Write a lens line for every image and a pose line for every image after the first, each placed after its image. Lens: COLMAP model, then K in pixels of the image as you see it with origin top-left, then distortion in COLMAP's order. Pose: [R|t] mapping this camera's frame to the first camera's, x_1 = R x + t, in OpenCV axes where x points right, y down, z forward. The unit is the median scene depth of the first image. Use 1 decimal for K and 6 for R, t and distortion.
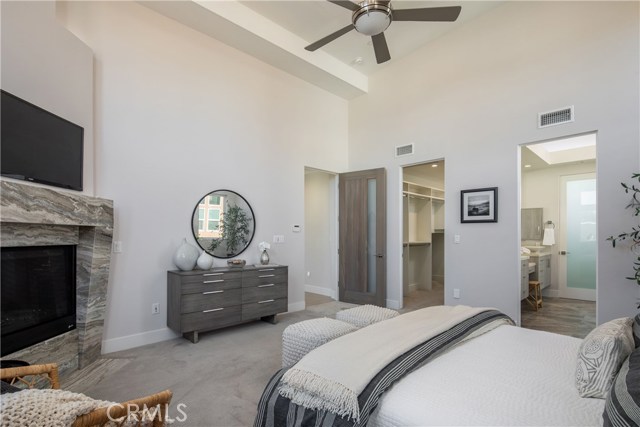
lens RADIAL K [[321.1, 0, 317.3], [0, 321.1, 238.1], [0, 0, 1]] dist [0.000066, -0.000025]
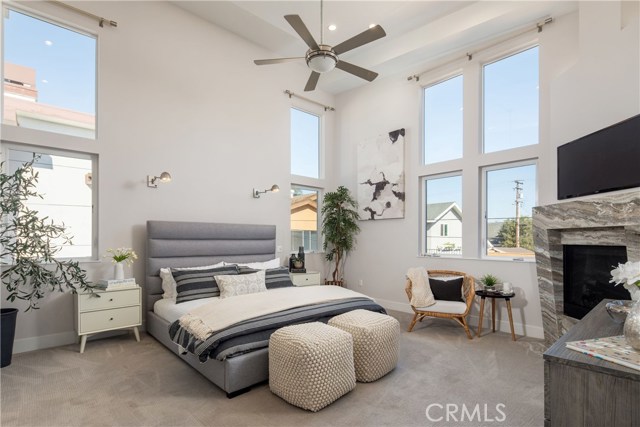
lens RADIAL K [[321.1, 0, 318.6], [0, 321.1, 237.7], [0, 0, 1]] dist [0.000066, -0.000025]
pose [[-0.997983, 0.003842, 0.063371, 0.102842], [0.004053, 0.999987, 0.003205, -0.011607], [-0.063358, 0.003455, -0.997985, 2.117922]]
